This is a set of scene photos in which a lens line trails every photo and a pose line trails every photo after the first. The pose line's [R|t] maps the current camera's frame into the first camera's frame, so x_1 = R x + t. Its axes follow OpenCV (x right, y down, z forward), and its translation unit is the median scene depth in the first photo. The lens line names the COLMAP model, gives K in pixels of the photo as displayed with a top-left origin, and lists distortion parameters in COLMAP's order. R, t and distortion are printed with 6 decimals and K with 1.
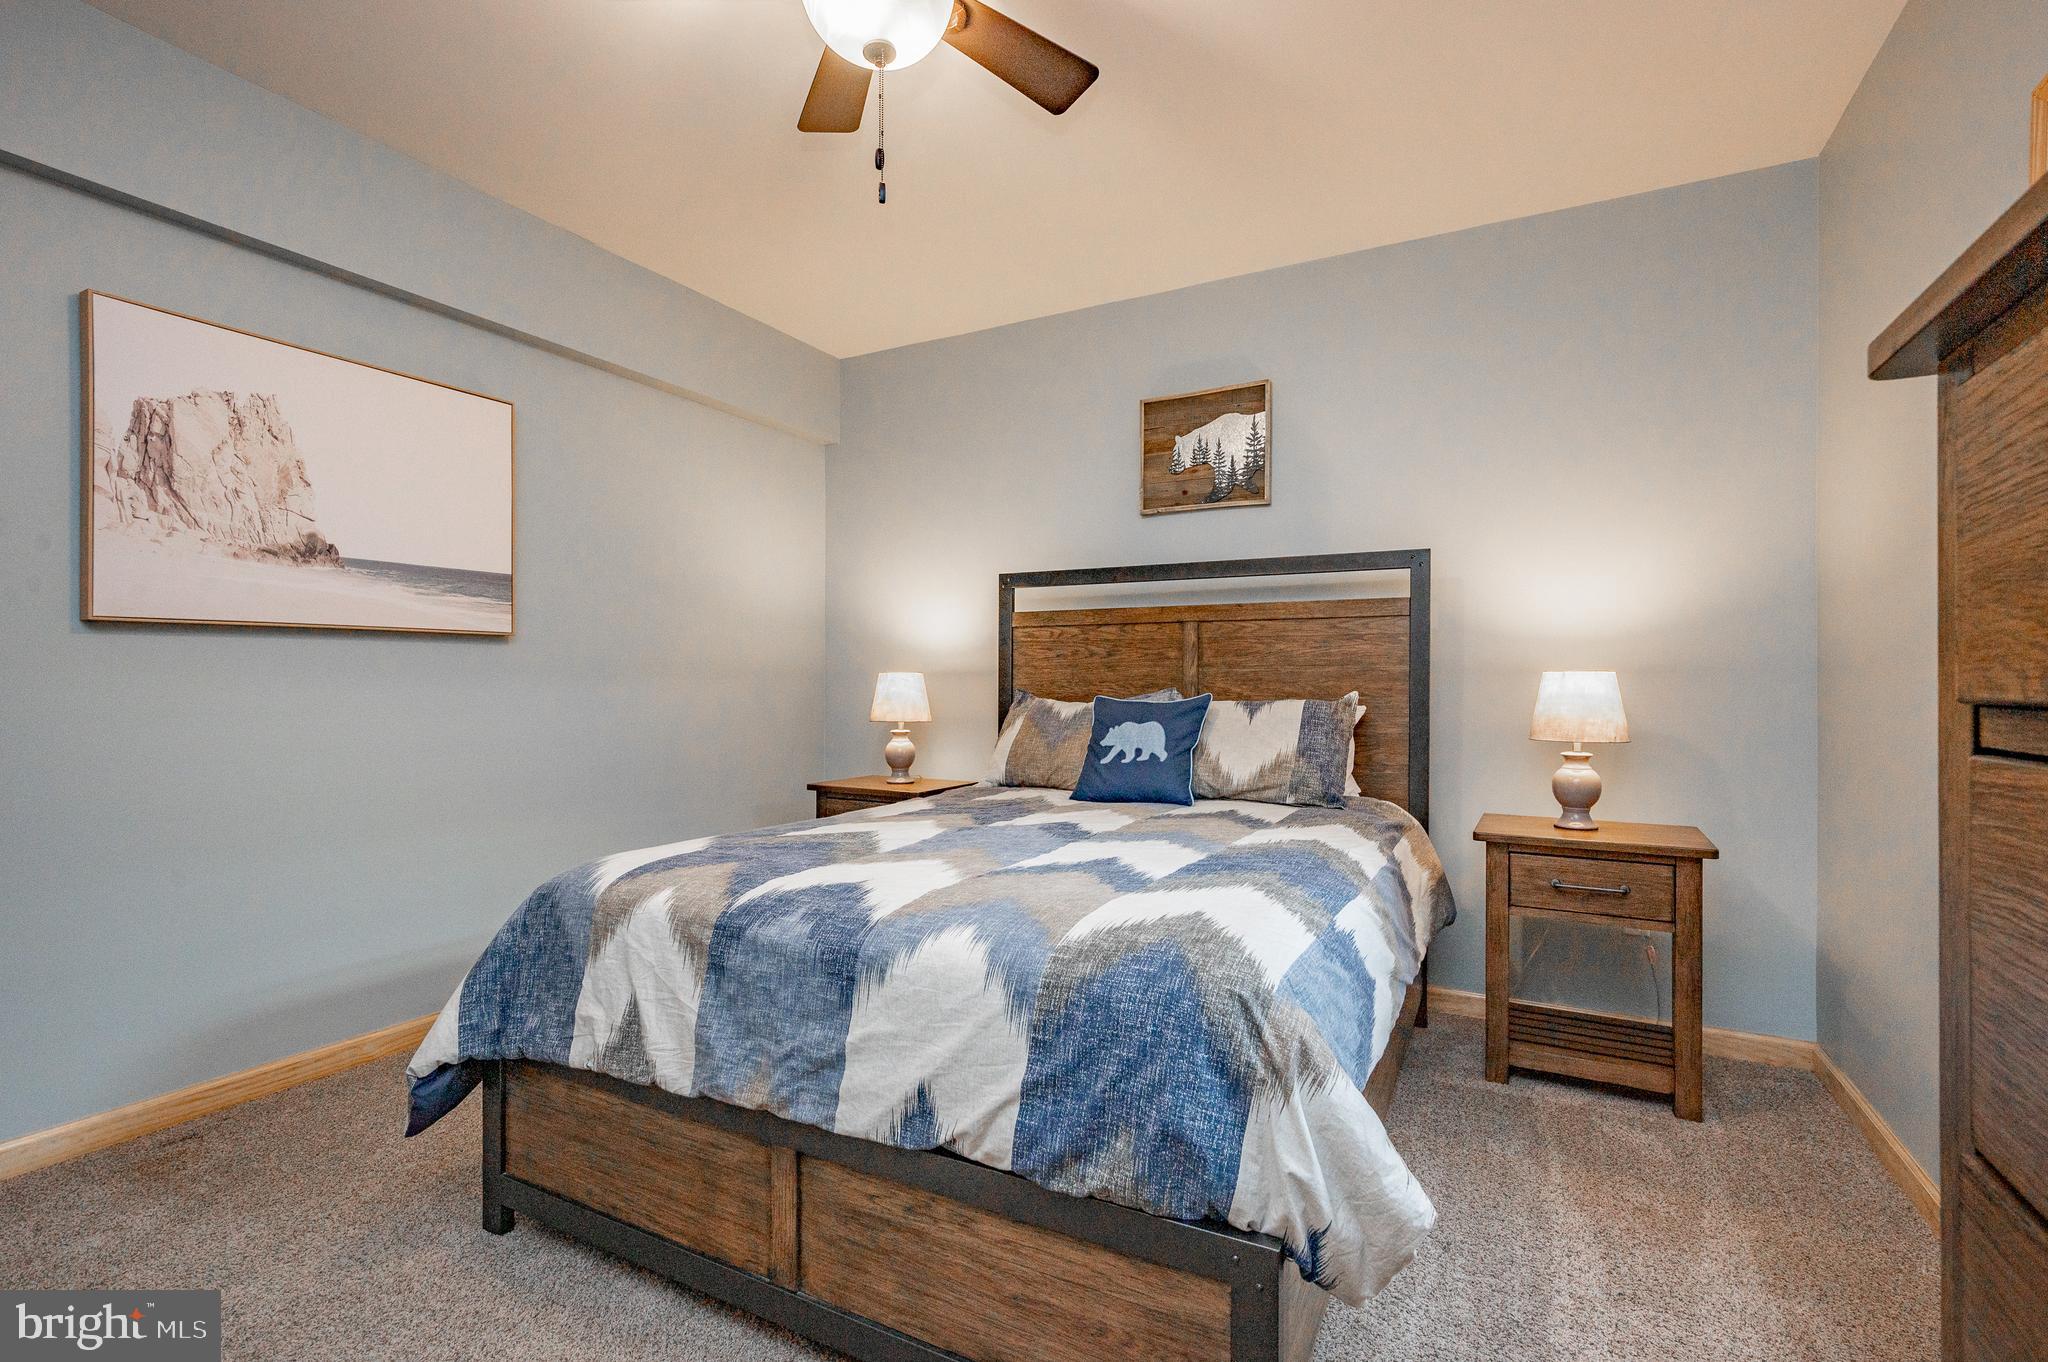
lens RADIAL K [[909.4, 0, 1024.0], [0, 909.4, 681.0], [0, 0, 1]] dist [0.001056, 0.000008]
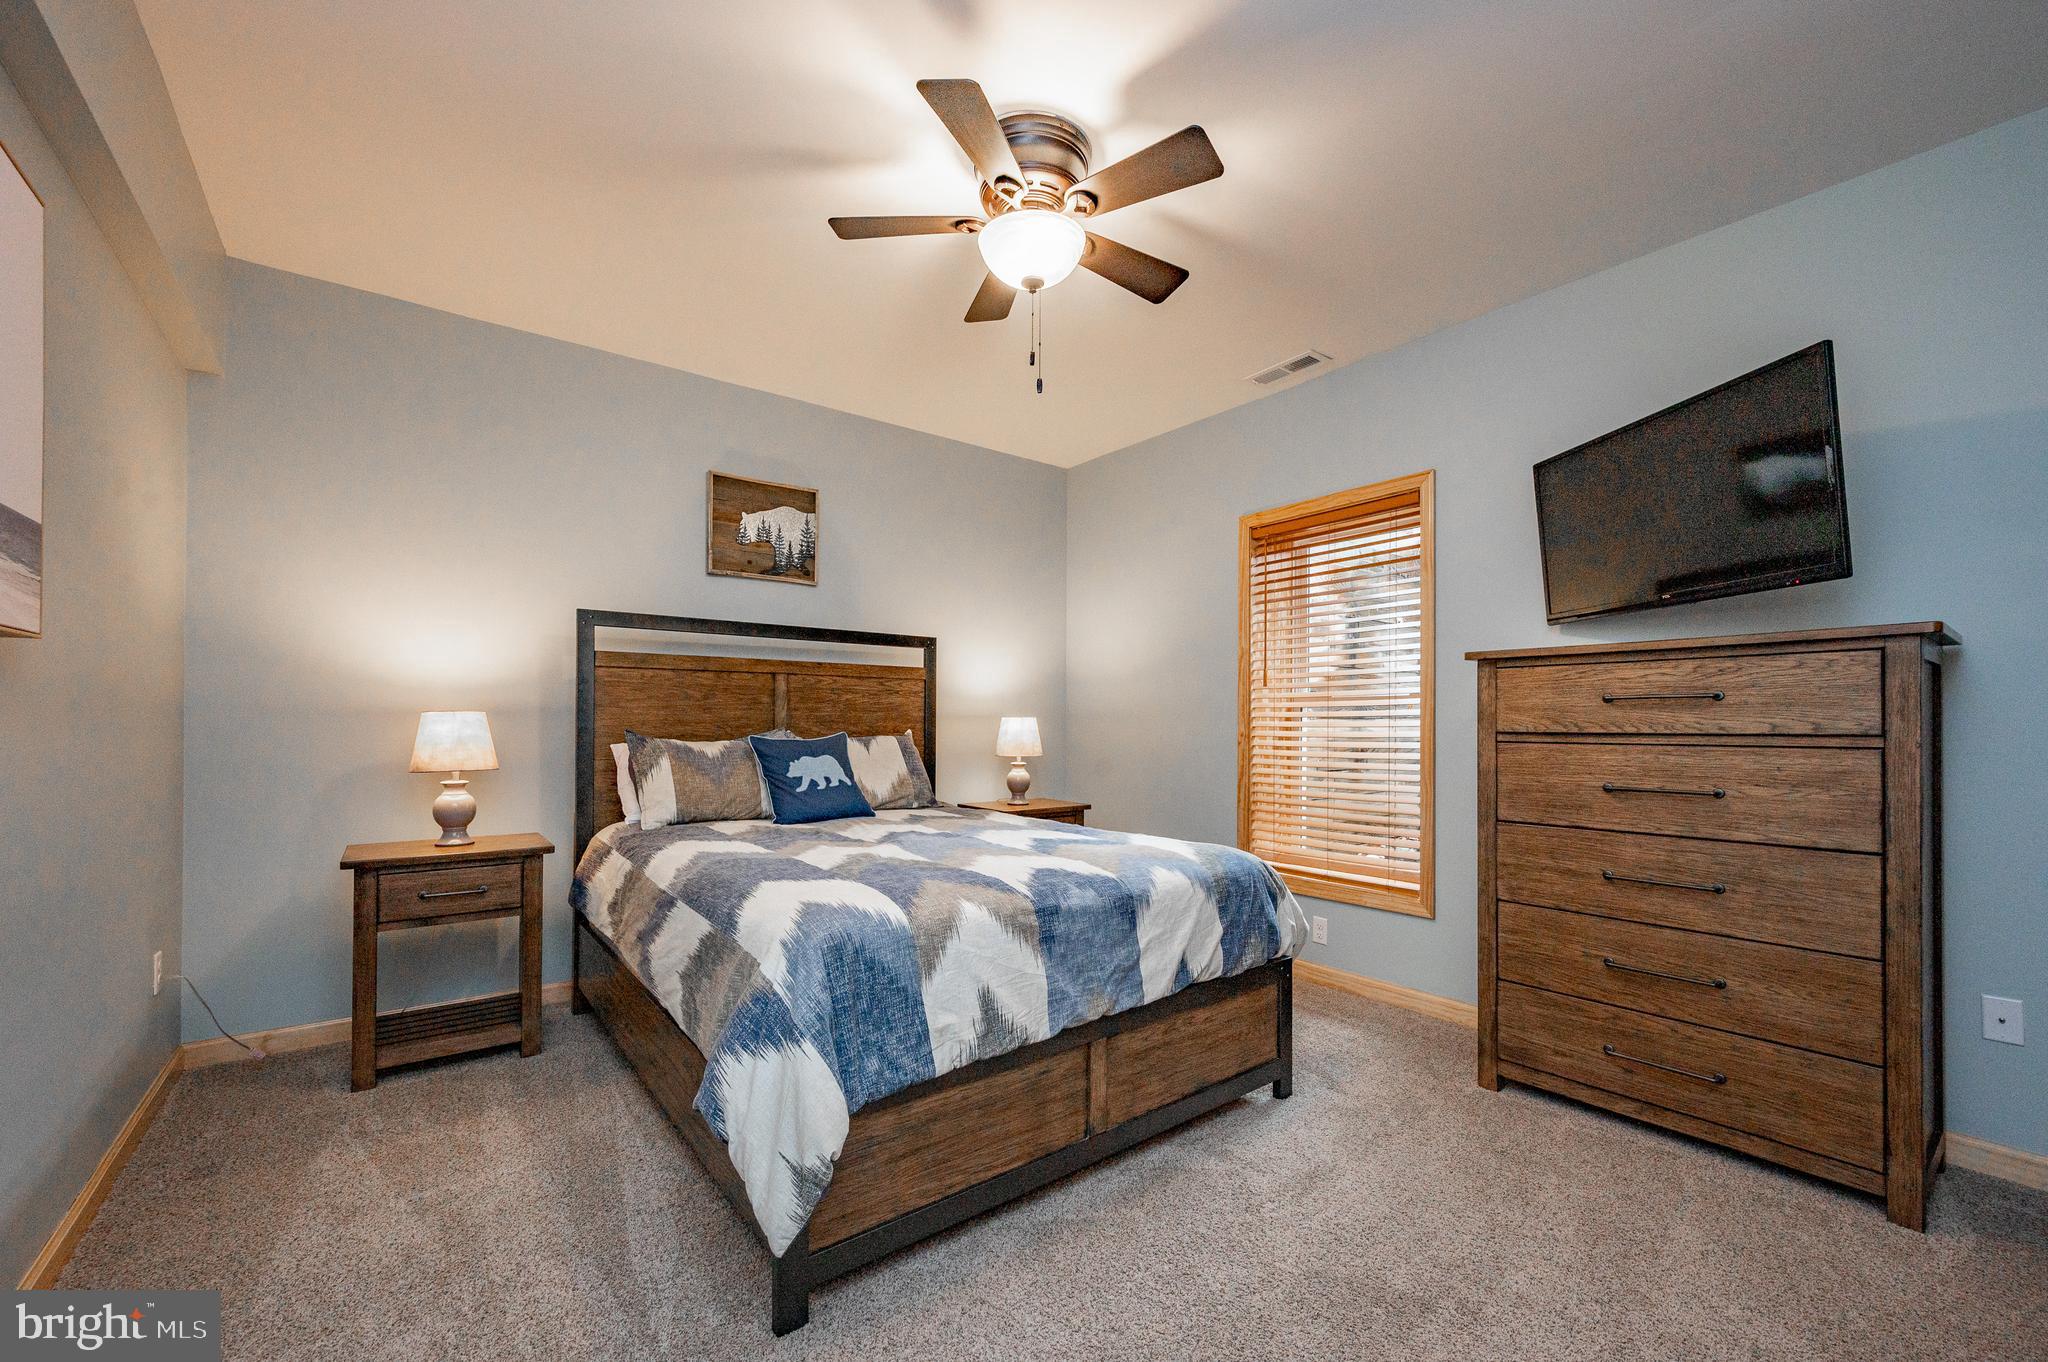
lens RADIAL K [[824.6, 0, 1026.3], [0, 824.6, 718.0], [0, 0, 1]] dist [-0.001009, -0.000033]
pose [[0.408097, 0.004945, 0.912925, -0.766660], [-0.005122, 0.999982, -0.003126, -0.004479], [-0.912924, -0.003401, 0.408115, 0.277635]]
